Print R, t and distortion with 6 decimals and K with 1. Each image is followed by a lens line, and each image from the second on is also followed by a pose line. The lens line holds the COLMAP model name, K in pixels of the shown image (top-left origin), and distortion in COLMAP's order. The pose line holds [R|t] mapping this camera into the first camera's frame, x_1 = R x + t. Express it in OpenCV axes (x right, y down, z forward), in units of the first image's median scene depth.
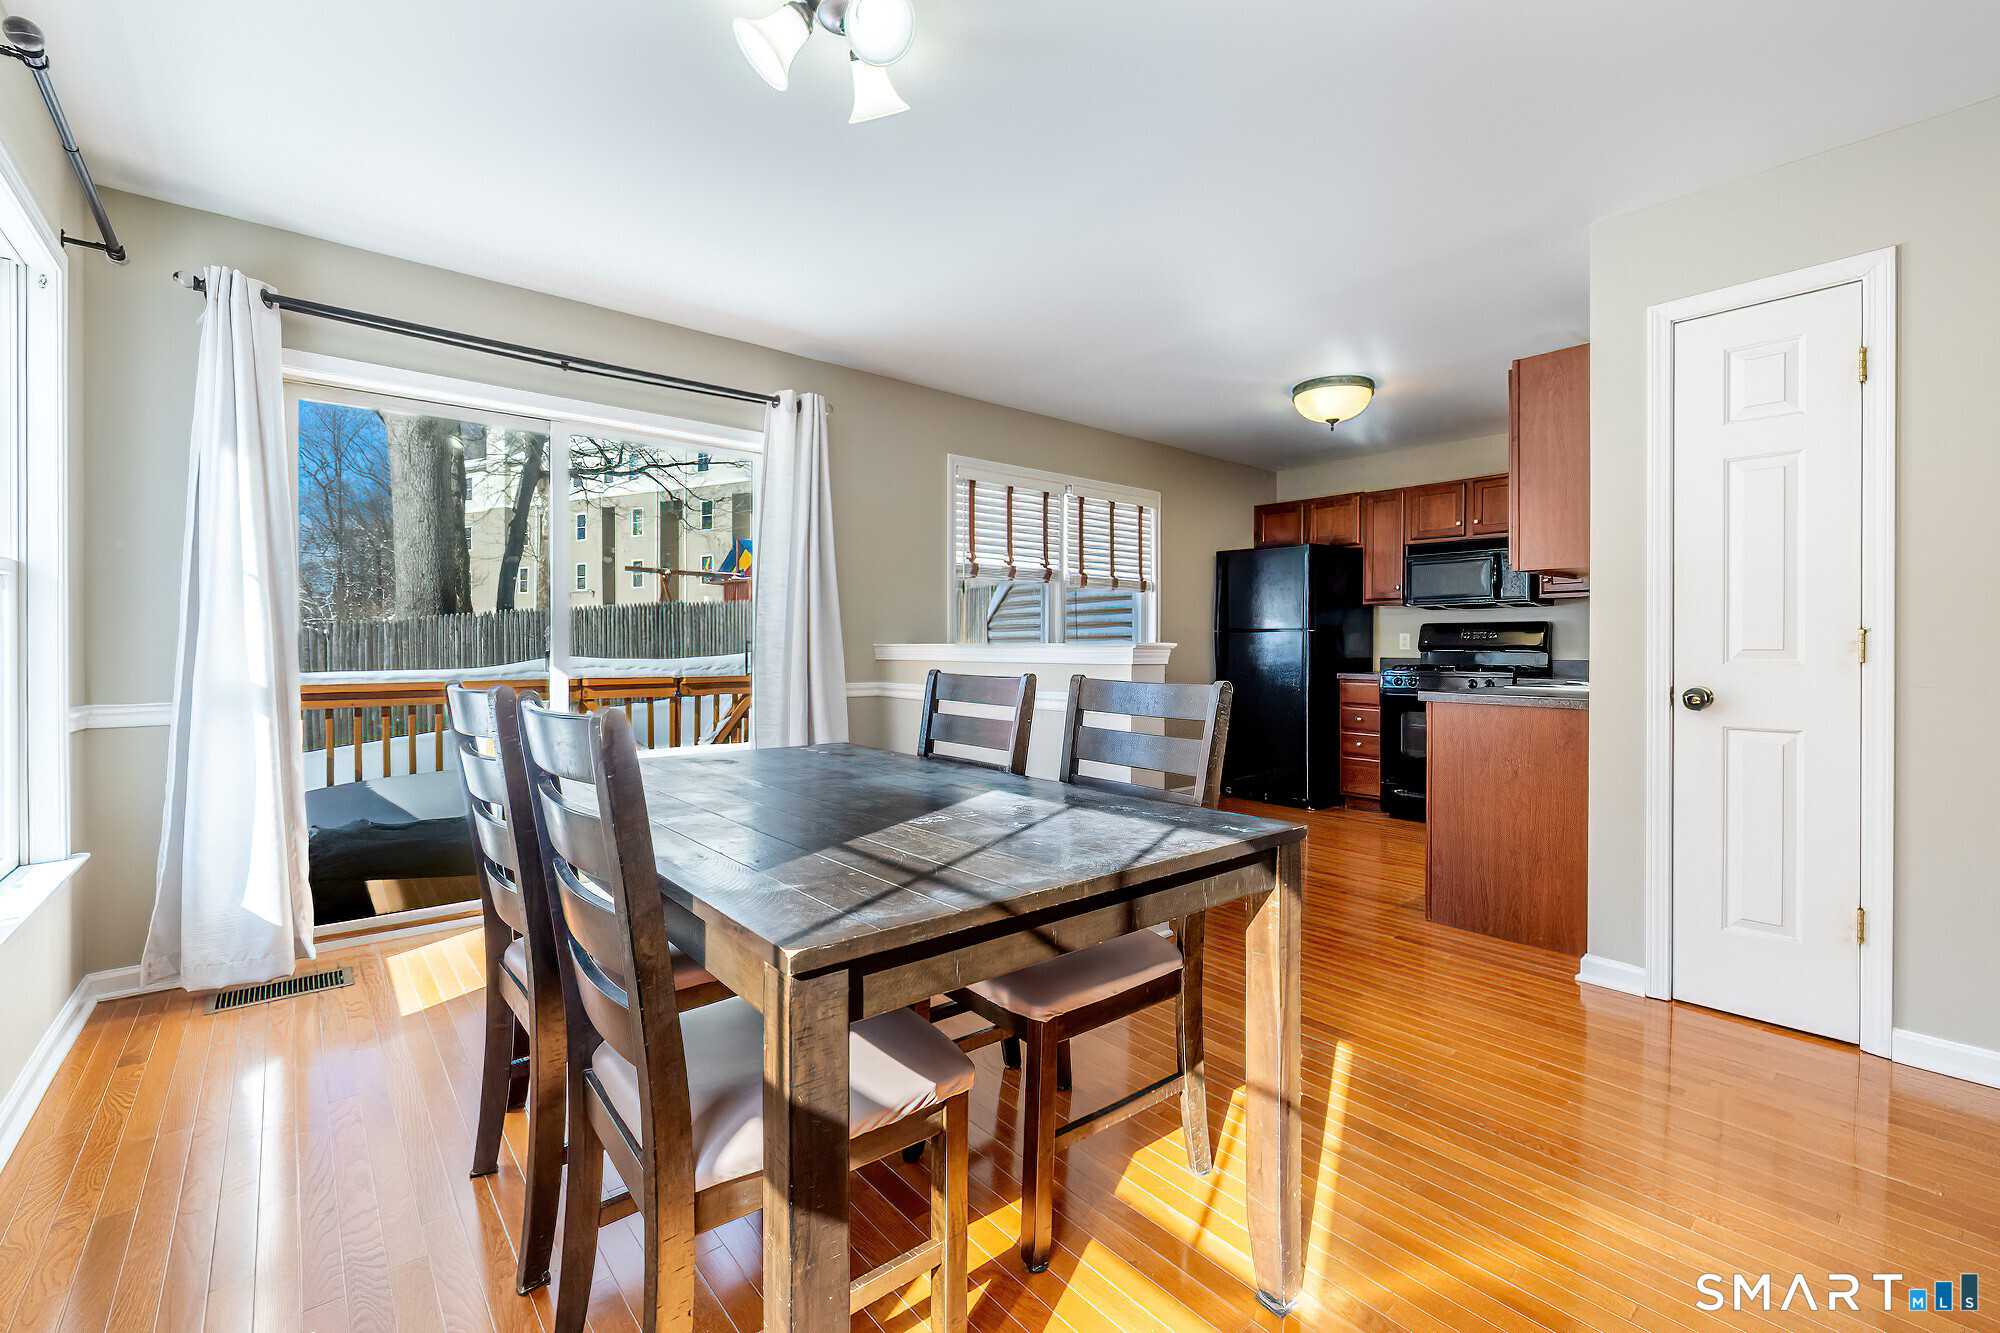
lens RADIAL K [[860.6, 0, 1007.3], [0, 860.6, 652.8], [0, 0, 1]] dist [-0.001182, -0.001168]
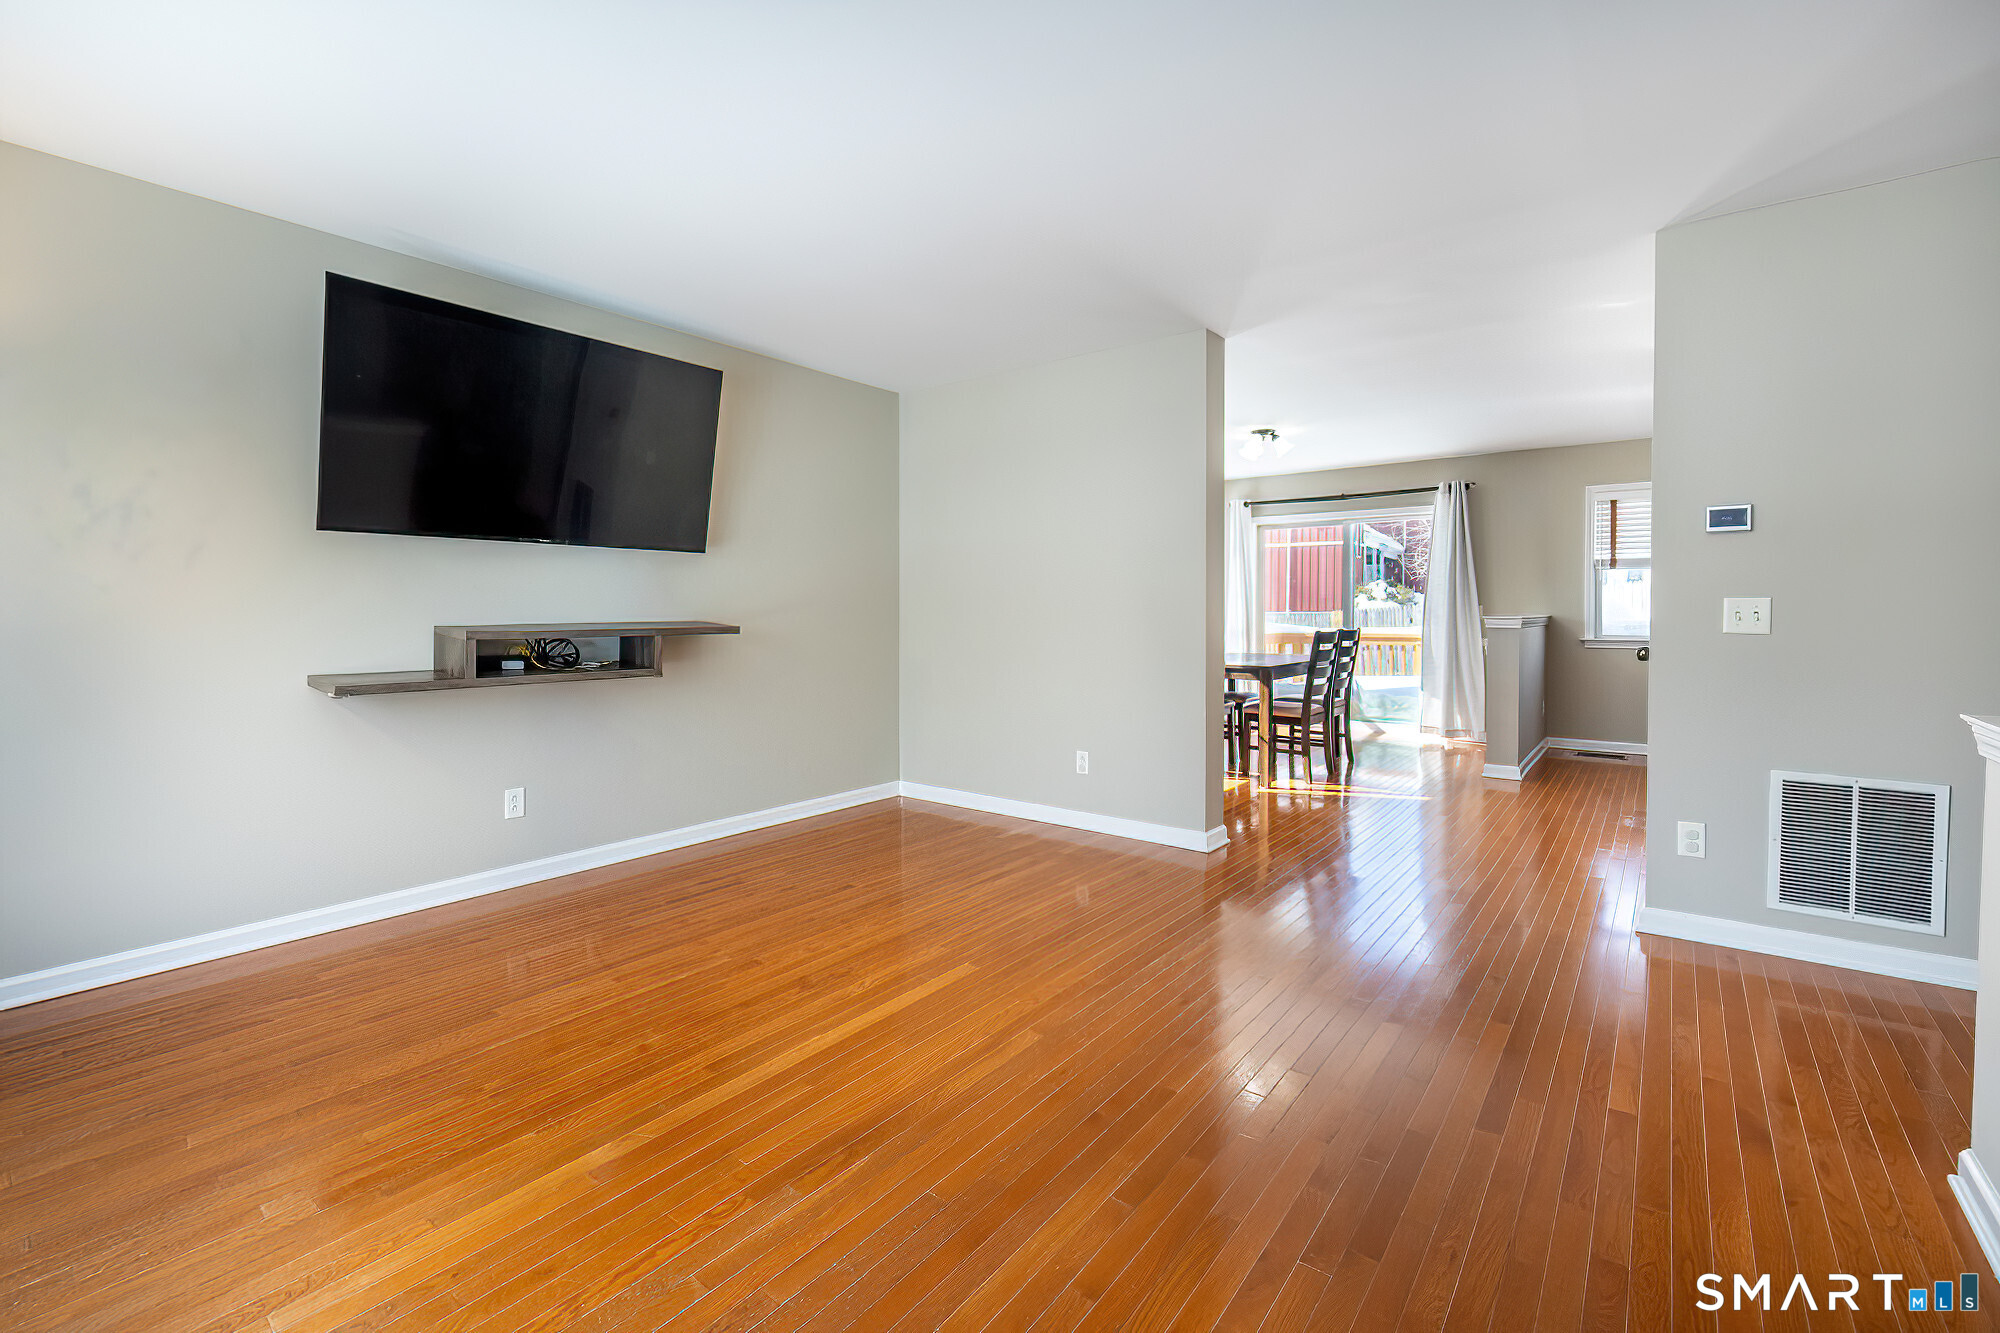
lens RADIAL K [[860.6, 0, 1006.6], [0, 860.6, 647.6], [0, 0, 1]] dist [-0.001182, -0.001168]
pose [[0.188437, 0.040740, -0.981240, 1.454467], [-0.002667, 0.999157, 0.040972, -0.016043], [0.982082, -0.005103, 0.188386, -0.308753]]
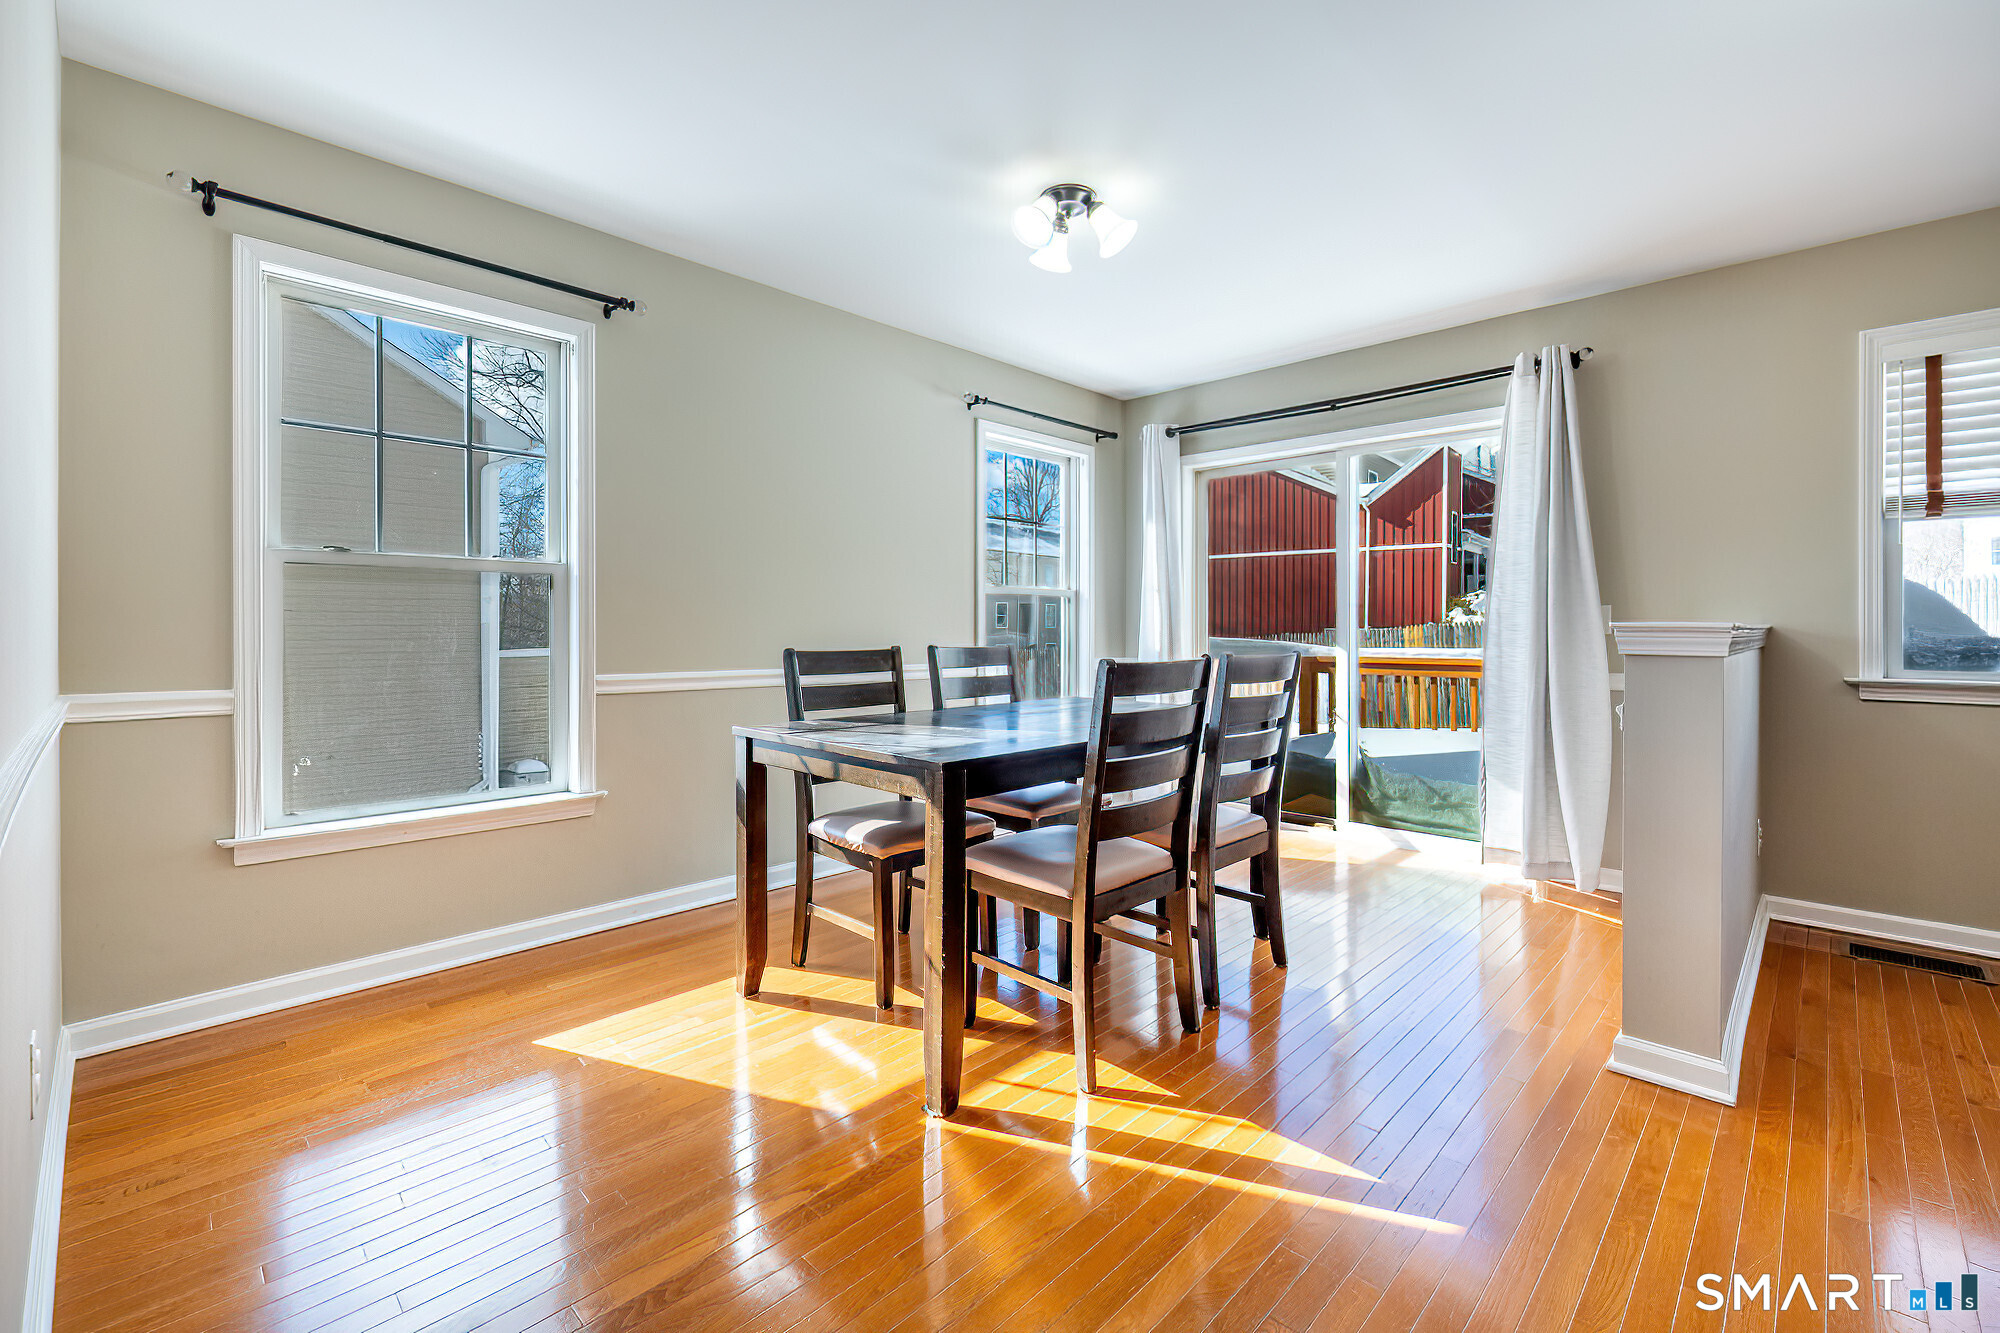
lens RADIAL K [[860.6, 0, 1011.4], [0, 860.6, 639.2], [0, 0, 1]] dist [-0.001182, -0.001168]
pose [[0.082898, 0.012329, -0.996482, 0.635121], [-0.008909, 0.999893, 0.011630, -0.002378], [0.996518, 0.007914, 0.082999, 0.378055]]
